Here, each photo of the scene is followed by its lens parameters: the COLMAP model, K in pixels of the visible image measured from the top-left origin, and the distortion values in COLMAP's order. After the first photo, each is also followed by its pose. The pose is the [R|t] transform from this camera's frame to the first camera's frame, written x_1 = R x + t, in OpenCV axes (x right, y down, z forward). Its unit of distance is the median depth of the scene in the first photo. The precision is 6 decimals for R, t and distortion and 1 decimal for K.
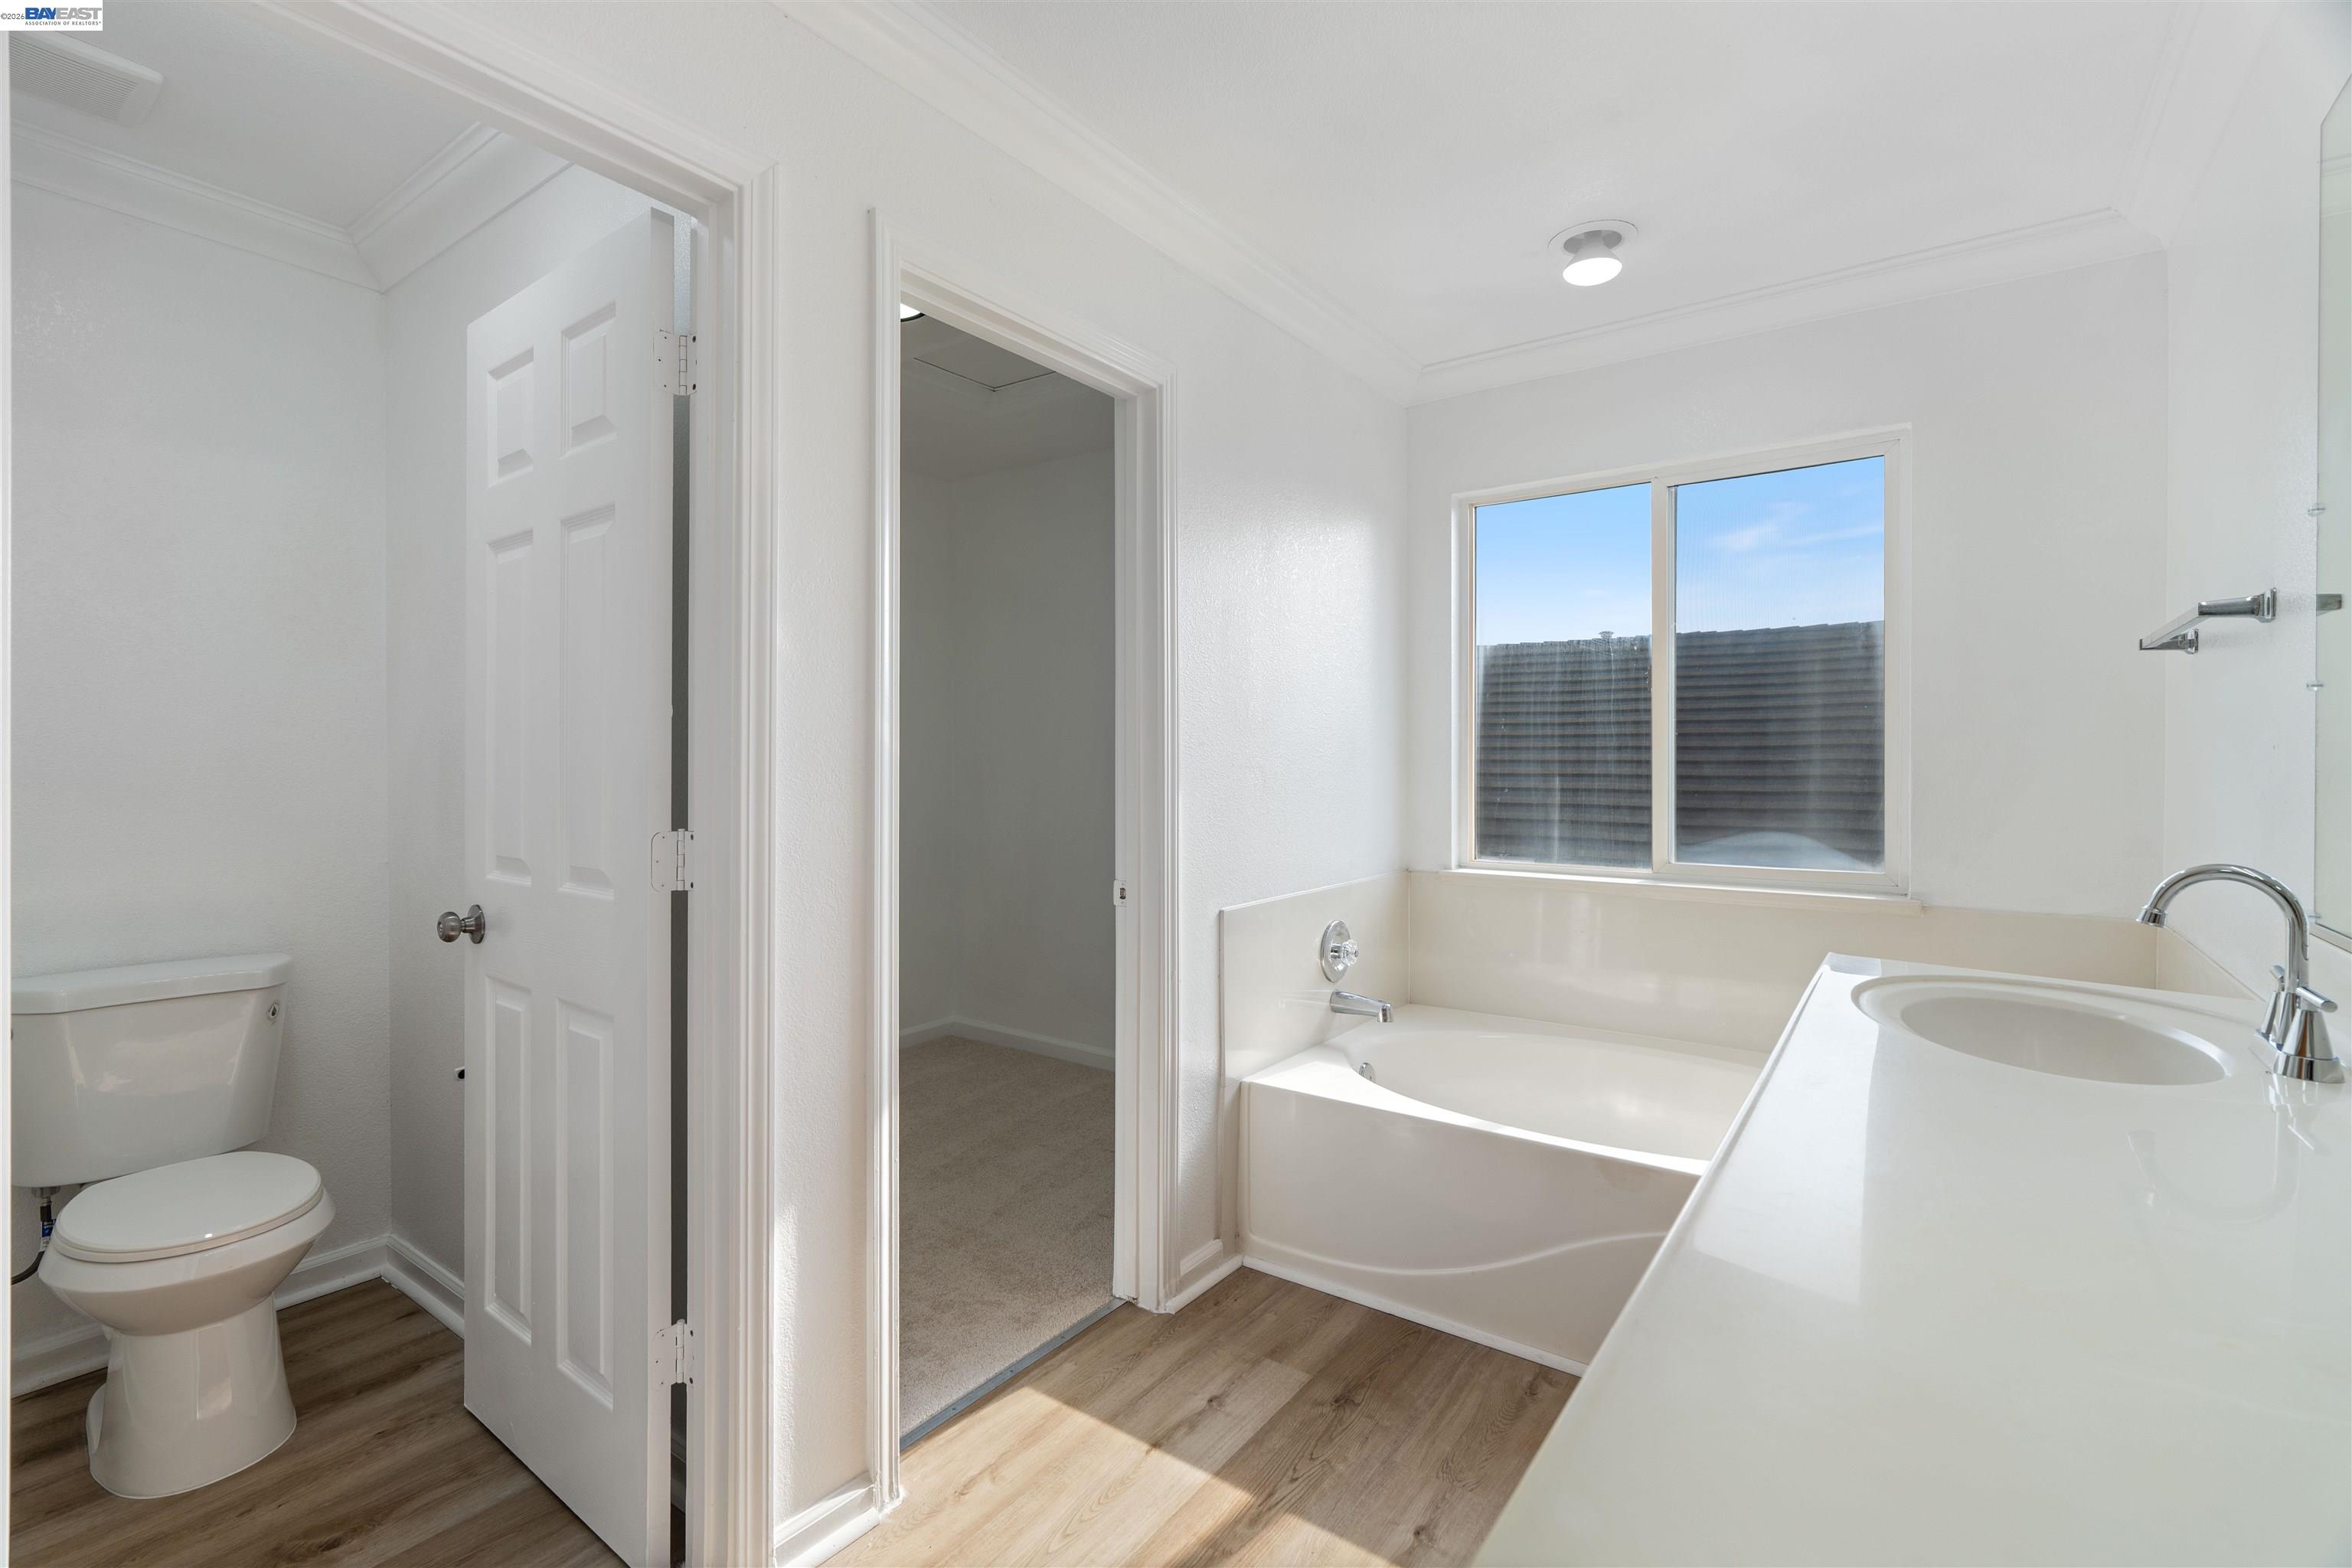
lens RADIAL K [[1061.5, 0, 1176.5], [0, 1061.5, 767.1], [0, 0, 1]] dist [-0.008296, 0.002194]
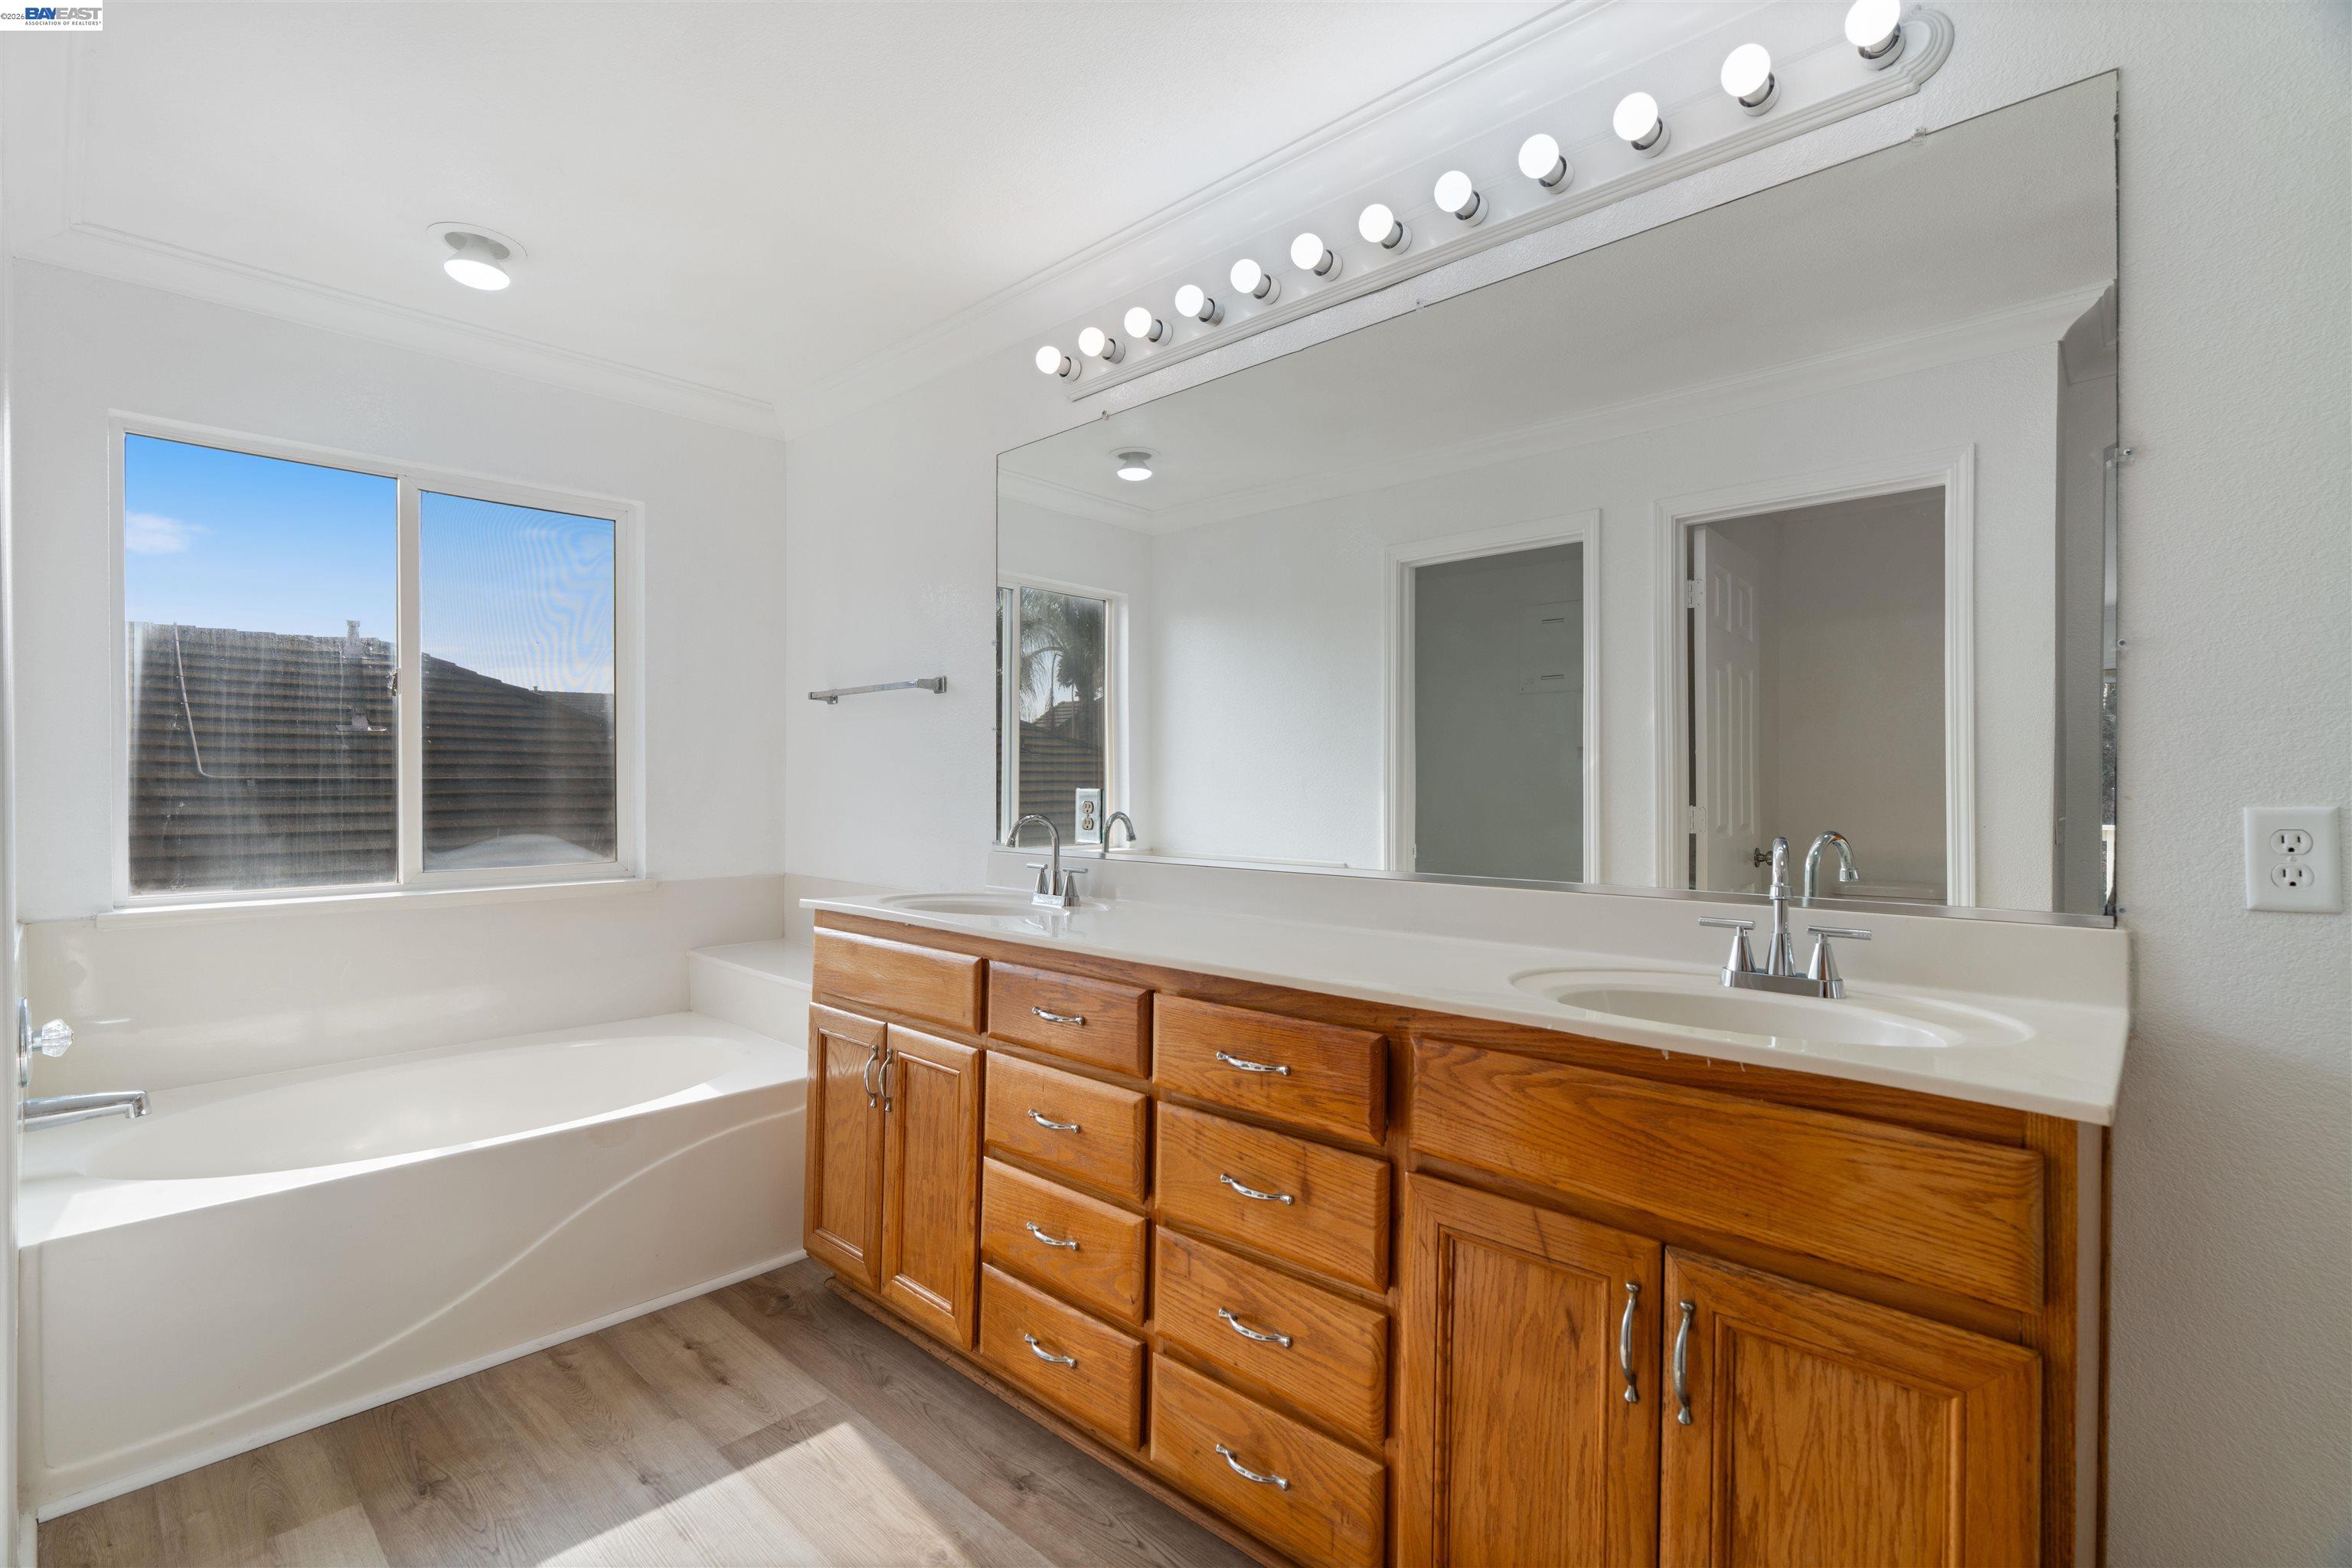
lens RADIAL K [[1061.5, 0, 1168.4], [0, 1061.5, 787.2], [0, 0, 1]] dist [-0.008296, 0.002194]
pose [[0.134927, -0.004904, 0.990843, -0.528884], [0.007351, 0.999965, 0.003948, 0.016731], [-0.990828, 0.006751, 0.134959, 0.230486]]
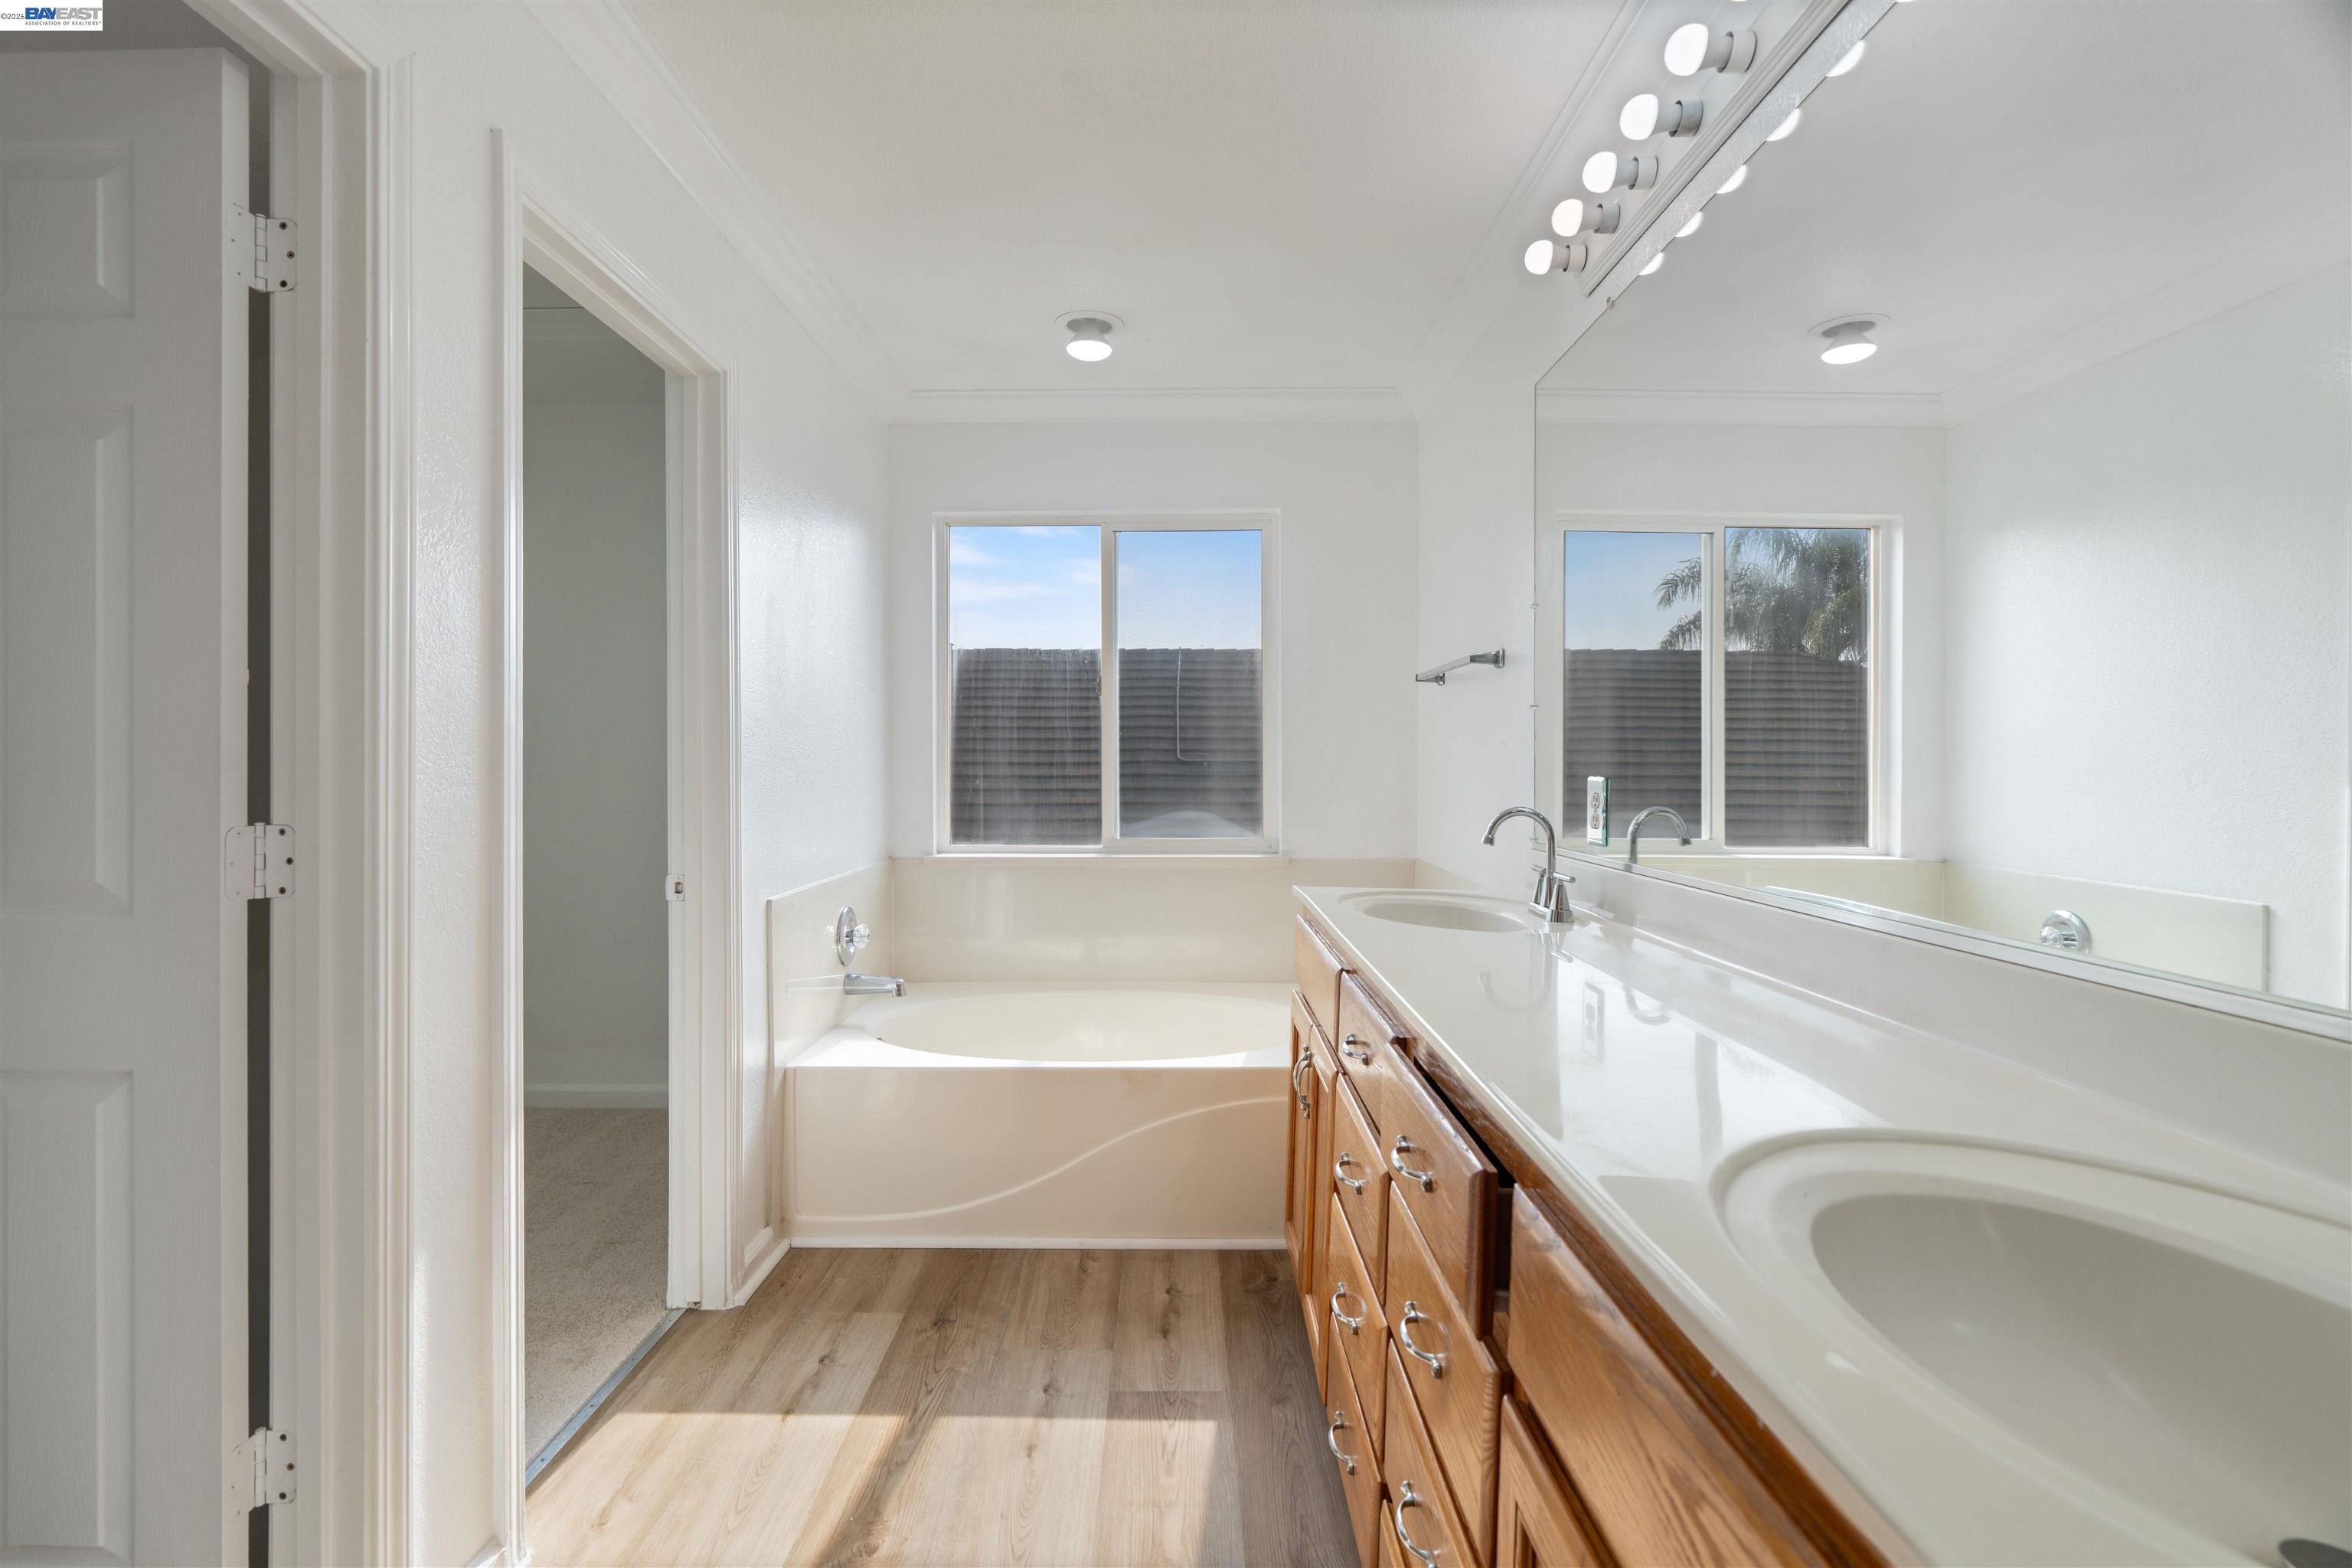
lens RADIAL K [[1061.5, 0, 1171.7], [0, 1061.5, 767.7], [0, 0, 1]] dist [-0.008296, 0.002194]
pose [[0.813749, -0.003071, 0.581208, -0.247378], [0.004463, 0.999990, -0.000965, 0.013508], [-0.581199, 0.003380, 0.813755, -0.044087]]
